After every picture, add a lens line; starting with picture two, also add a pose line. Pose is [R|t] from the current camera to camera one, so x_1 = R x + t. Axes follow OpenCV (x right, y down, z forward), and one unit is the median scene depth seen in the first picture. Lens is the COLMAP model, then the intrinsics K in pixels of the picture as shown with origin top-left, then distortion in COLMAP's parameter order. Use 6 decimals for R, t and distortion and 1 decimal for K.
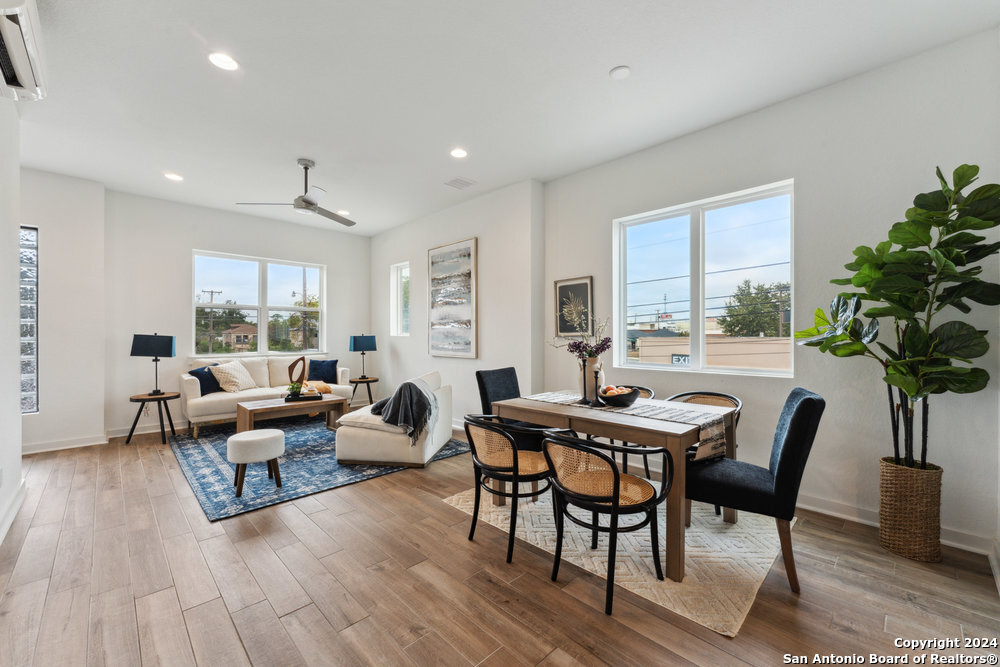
lens RADIAL K [[401.6, 0, 500.2], [0, 401.6, 335.6], [0, 0, 1]] dist [0.002385, 0.000076]
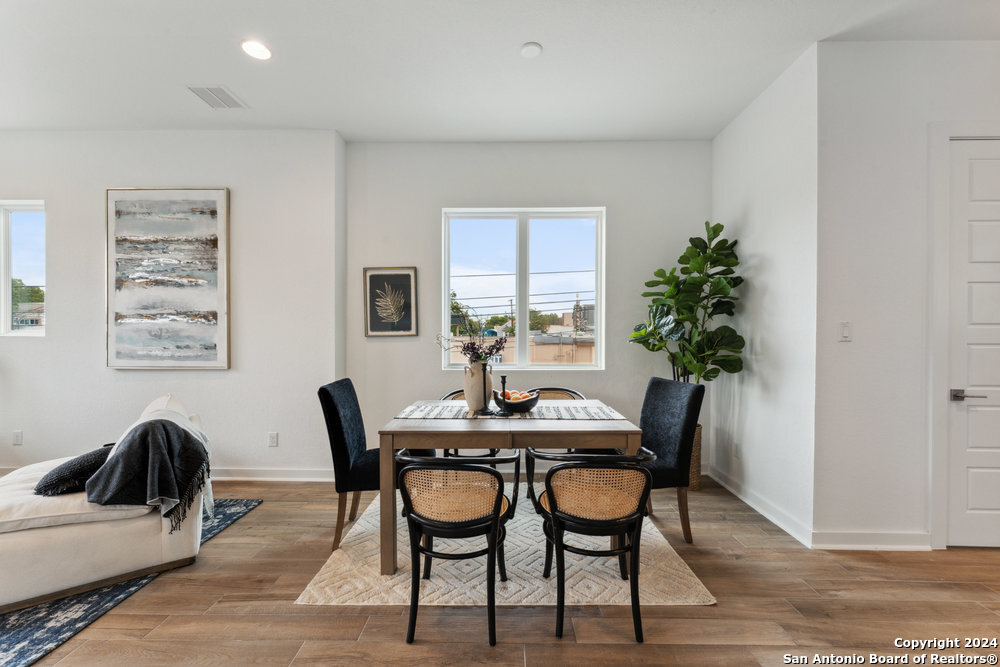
lens RADIAL K [[401.6, 0, 500.2], [0, 401.6, 335.6], [0, 0, 1]] dist [0.002385, 0.000076]
pose [[0.711553, -0.002103, 0.702629, -0.224283], [0.000395, 0.999997, 0.002594, -0.000923], [-0.702632, -0.001568, 0.711551, 0.217463]]
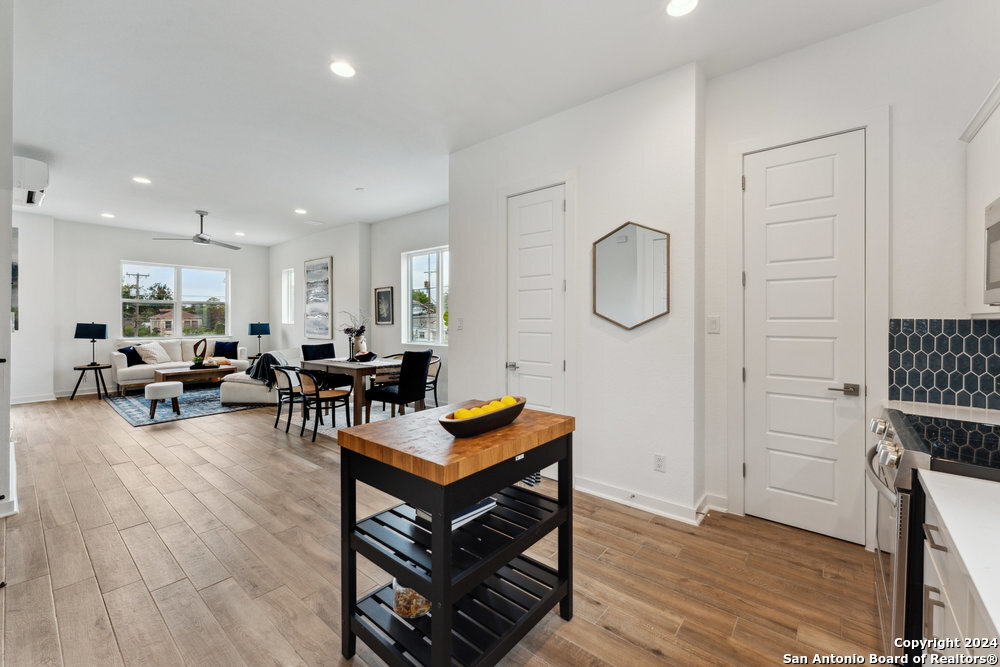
lens RADIAL K [[411.0, 0, 500.1], [0, 411.0, 319.2], [0, 0, 1]] dist [0.001342, 0.000203]
pose [[0.995082, -0.001027, 0.099052, 0.432325], [0.001284, 0.999996, -0.002529, -0.011694], [-0.099049, 0.002643, 0.995079, -0.591657]]
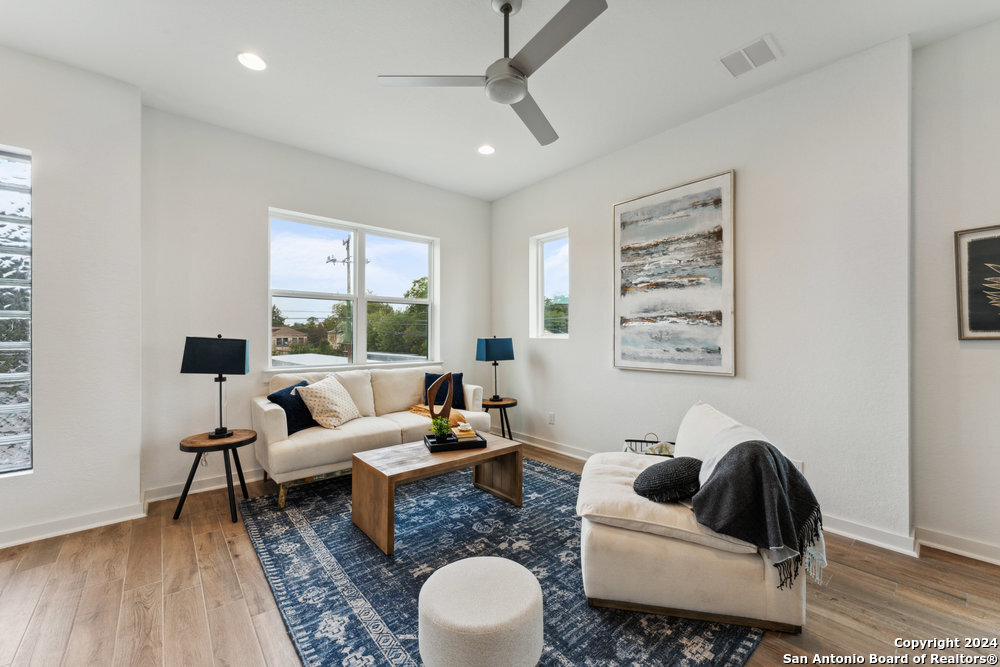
lens RADIAL K [[401.6, 0, 500.2], [0, 401.6, 335.6], [0, 0, 1]] dist [0.002385, 0.000076]
pose [[0.997647, -0.002985, -0.068495, -0.388519], [0.002691, 0.999987, -0.004387, -0.001206], [0.068508, 0.004192, 0.997642, 0.419119]]
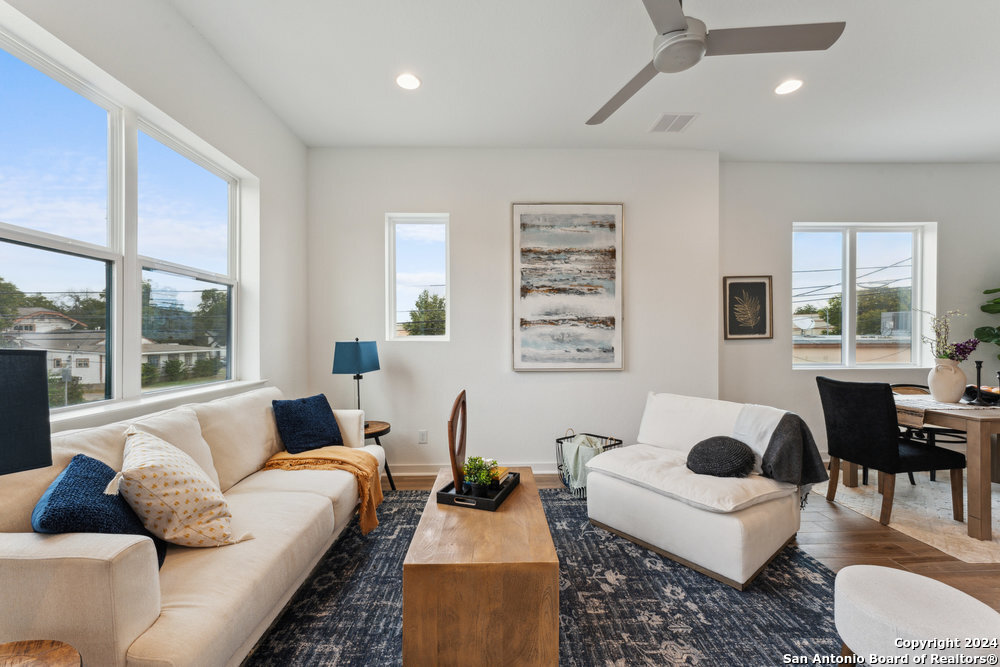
lens RADIAL K [[402.6, 0, 499.1], [0, 402.6, 340.8], [0, 0, 1]] dist [-0.000351, 0.000002]
pose [[0.680733, -0.009435, 0.732471, -0.802752], [0.006640, 0.999955, 0.006710, -0.003084], [-0.732501, 0.000296, 0.680765, 0.717320]]
